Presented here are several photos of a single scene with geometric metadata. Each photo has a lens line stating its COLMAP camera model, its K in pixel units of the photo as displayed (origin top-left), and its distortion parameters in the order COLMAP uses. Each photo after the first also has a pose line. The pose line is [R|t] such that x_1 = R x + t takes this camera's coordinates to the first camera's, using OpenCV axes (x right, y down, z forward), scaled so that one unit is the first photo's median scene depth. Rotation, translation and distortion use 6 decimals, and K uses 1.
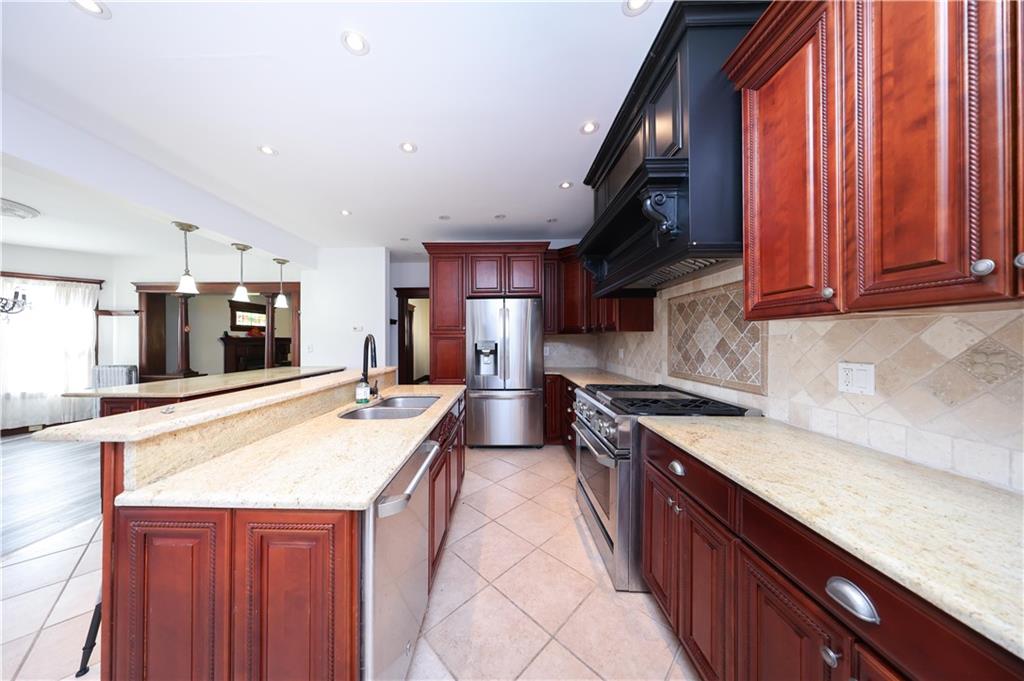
lens RADIAL K [[298.8, 0, 499.7], [0, 298.8, 341.7], [0, 0, 1]] dist [-0.001279, -0.000293]
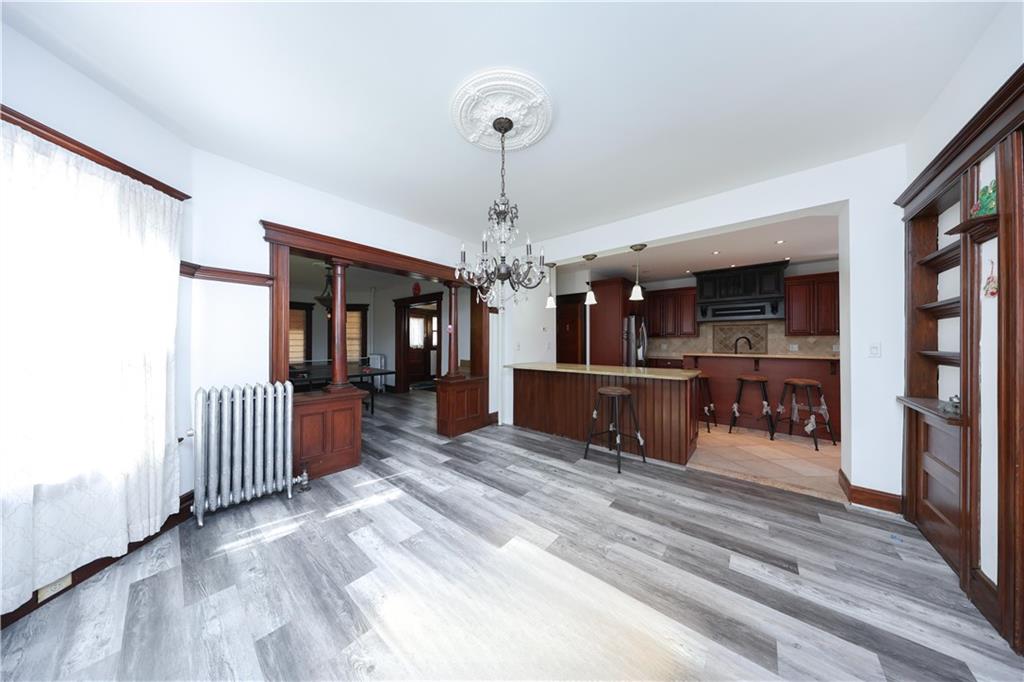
lens RADIAL K [[298.8, 0, 513.2], [0, 298.8, 339.3], [0, 0, 1]] dist [-0.001279, -0.000293]
pose [[0.635311, 0.011698, 0.772168, -2.355927], [0.000015, 0.999885, -0.015160, 0.023589], [-0.772257, 0.009643, 0.635237, 0.593770]]
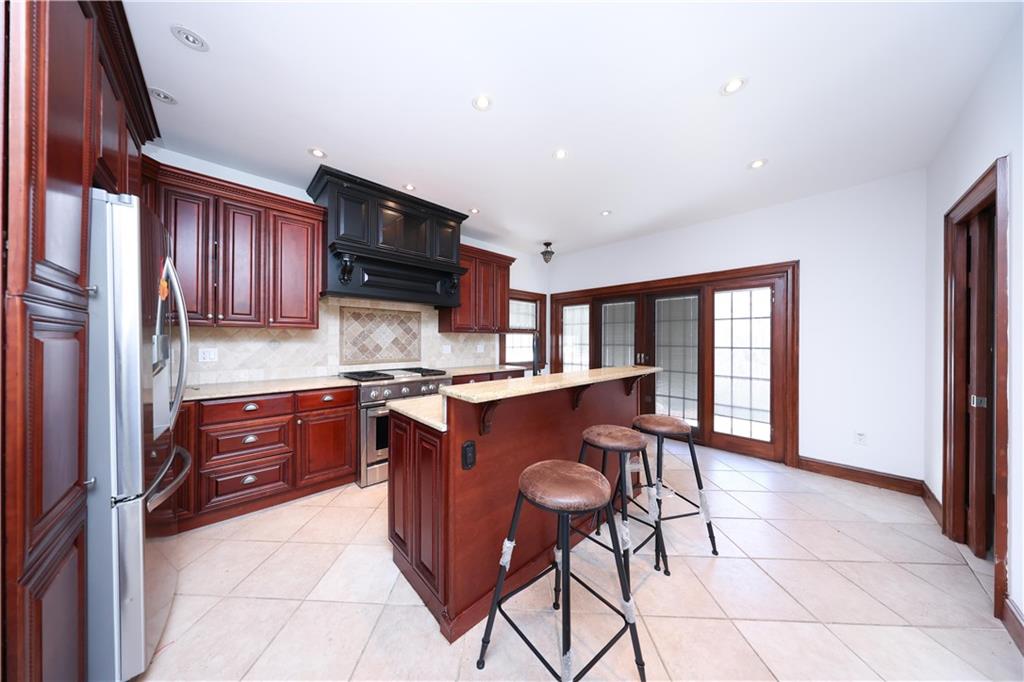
lens RADIAL K [[298.8, 0, 498.0], [0, 298.8, 340.9], [0, 0, 1]] dist [-0.001279, -0.000293]
pose [[-0.677947, 0.002366, 0.735107, -0.743763], [0.003505, 0.999994, 0.000013, 0.008967], [-0.735102, 0.002585, -0.677951, 1.203891]]
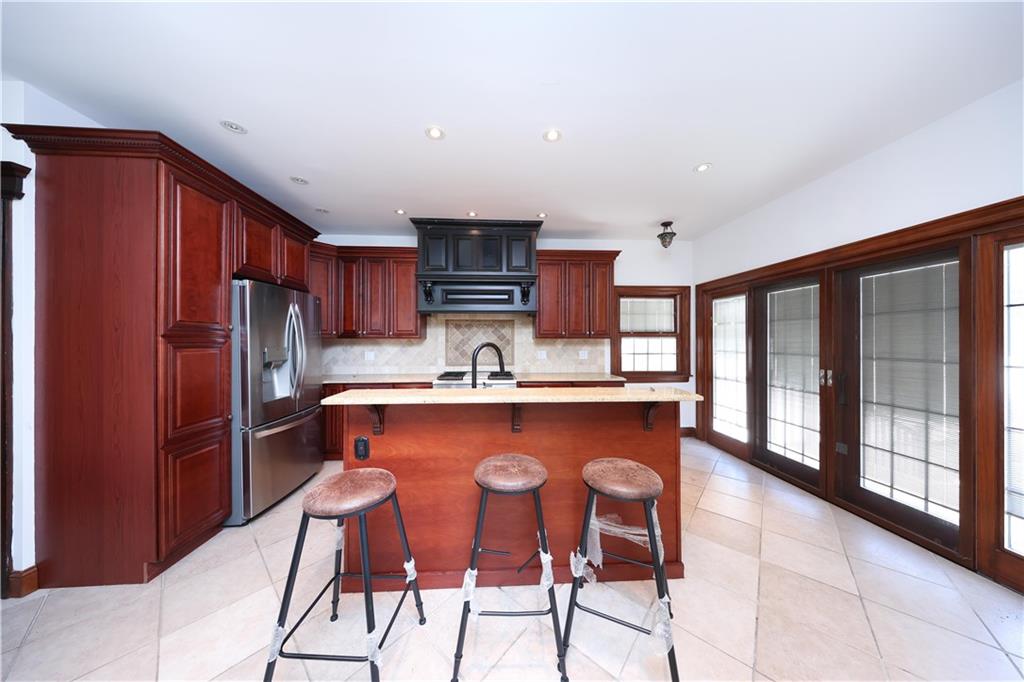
lens RADIAL K [[298.8, 0, 510.0], [0, 298.8, 341.1], [0, 0, 1]] dist [-0.001279, -0.000293]
pose [[-0.058694, 0.003342, 0.998270, -0.965852], [0.005403, 0.999981, -0.003030, -0.015302], [-0.998261, 0.005216, -0.058710, 0.649349]]
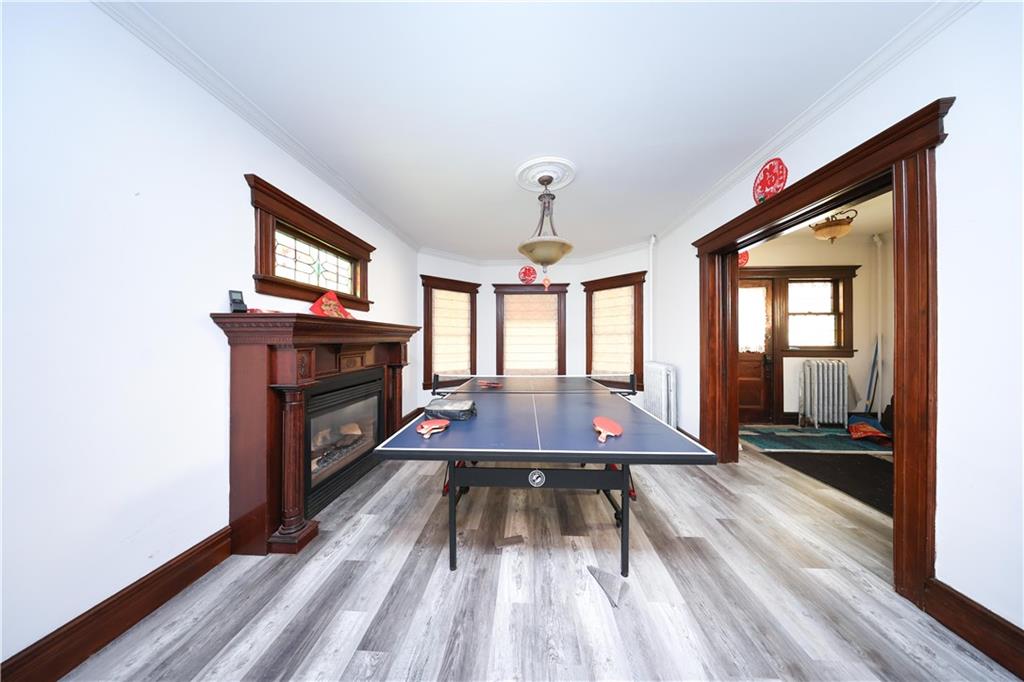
lens RADIAL K [[298.8, 0, 516.1], [0, 298.8, 340.7], [0, 0, 1]] dist [-0.001279, -0.000293]
pose [[0.999203, 0.004157, -0.039689, -1.654505], [-0.004300, 0.999985, -0.003525, 0.020909], [0.039674, 0.003693, 0.999206, 1.869531]]
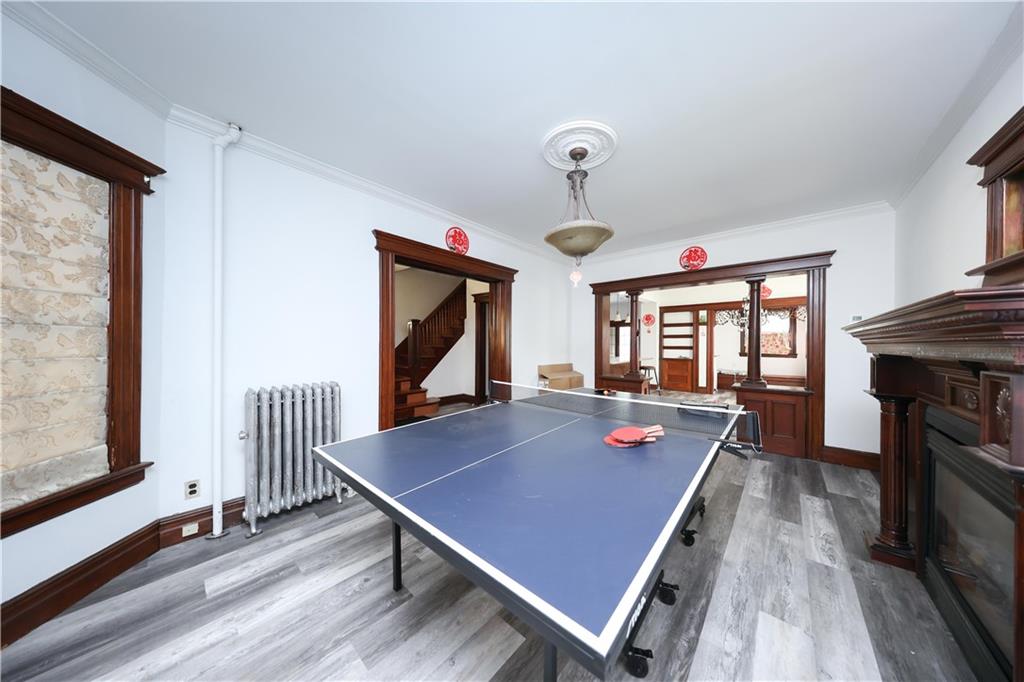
lens RADIAL K [[298.8, 0, 507.1], [0, 298.8, 343.2], [0, 0, 1]] dist [-0.001279, -0.000293]
pose [[-0.733507, 0.003790, 0.679672, -2.043615], [0.004676, 0.999989, -0.000530, 0.004285], [-0.679666, 0.002789, -0.733516, 3.736727]]
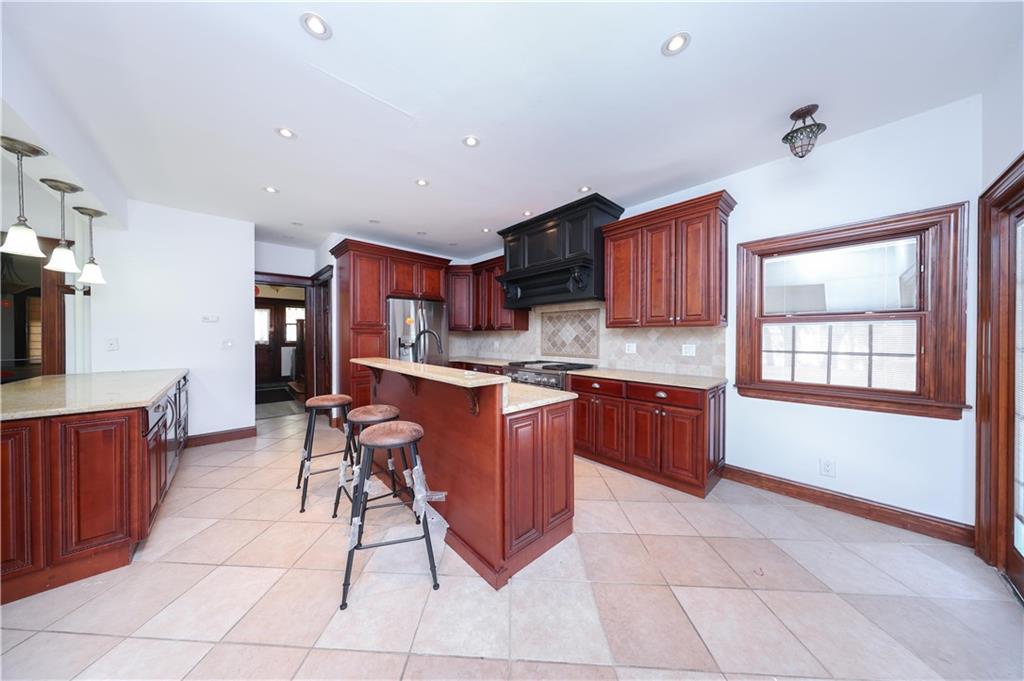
lens RADIAL K [[298.8, 0, 496.0], [0, 298.8, 337.7], [0, 0, 1]] dist [-0.001279, -0.000293]
pose [[0.744518, 0.005194, 0.667582, -0.727080], [-0.003105, 0.999986, -0.004317, 0.013471], [-0.667595, 0.001141, 0.744524, -0.131448]]
